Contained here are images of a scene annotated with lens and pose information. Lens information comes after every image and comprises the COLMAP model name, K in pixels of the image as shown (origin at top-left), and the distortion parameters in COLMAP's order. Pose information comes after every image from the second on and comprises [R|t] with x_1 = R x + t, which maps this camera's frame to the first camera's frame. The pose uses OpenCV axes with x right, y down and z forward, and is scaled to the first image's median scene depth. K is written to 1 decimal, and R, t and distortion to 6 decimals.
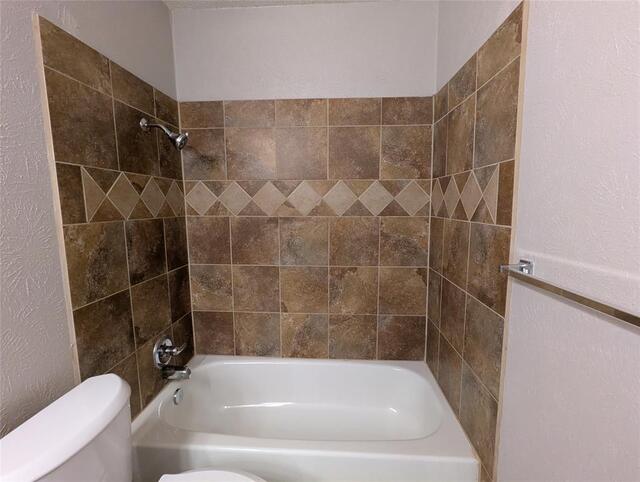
lens RADIAL K [[303.8, 0, 319.4], [0, 303.8, 242.2], [0, 0, 1]] dist [-0.001366, -0.000412]
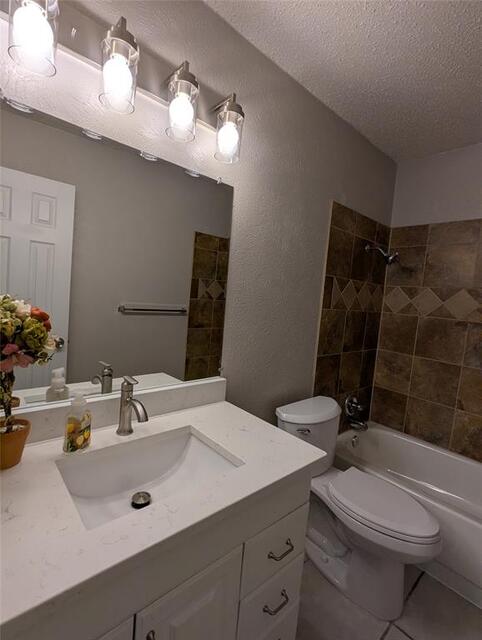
lens RADIAL K [[303.8, 0, 237.3], [0, 303.8, 321.0], [0, 0, 1]] dist [-0.001366, -0.000412]
pose [[0.697438, 0.122986, -0.706013, 0.059453], [-0.171403, 0.985198, 0.002298, 0.057906], [0.695845, 0.119410, 0.708195, -0.375468]]
